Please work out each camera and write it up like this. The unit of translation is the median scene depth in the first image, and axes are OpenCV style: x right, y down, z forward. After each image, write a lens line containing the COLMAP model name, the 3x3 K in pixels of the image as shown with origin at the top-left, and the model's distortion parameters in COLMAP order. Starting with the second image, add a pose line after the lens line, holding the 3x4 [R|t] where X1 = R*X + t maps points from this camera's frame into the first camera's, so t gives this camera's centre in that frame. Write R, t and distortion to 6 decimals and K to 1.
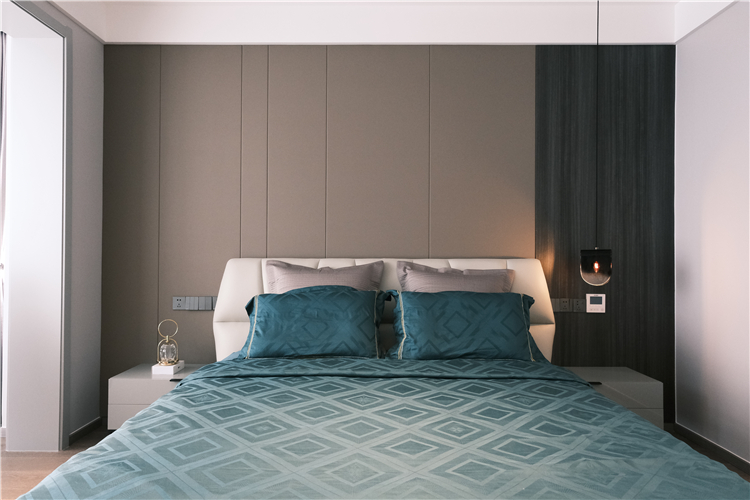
lens RADIAL K [[503.4, 0, 375.4], [0, 503.4, 251.6], [0, 0, 1]] dist [-0.009616, 0.002052]
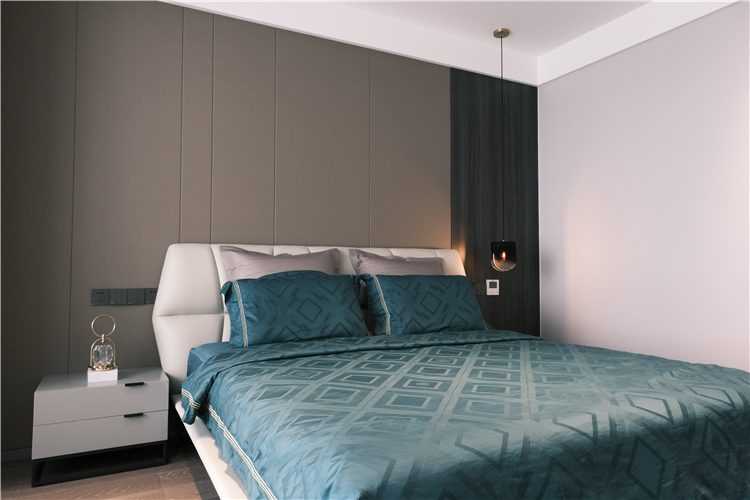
lens RADIAL K [[503.4, 0, 375.0], [0, 503.4, 249.3], [0, 0, 1]] dist [-0.009616, 0.002052]
pose [[0.881916, 0.016955, 0.471101, -0.418601], [-0.000300, 0.999373, -0.035406, 0.059172], [-0.471406, 0.031084, 0.881369, 0.068927]]
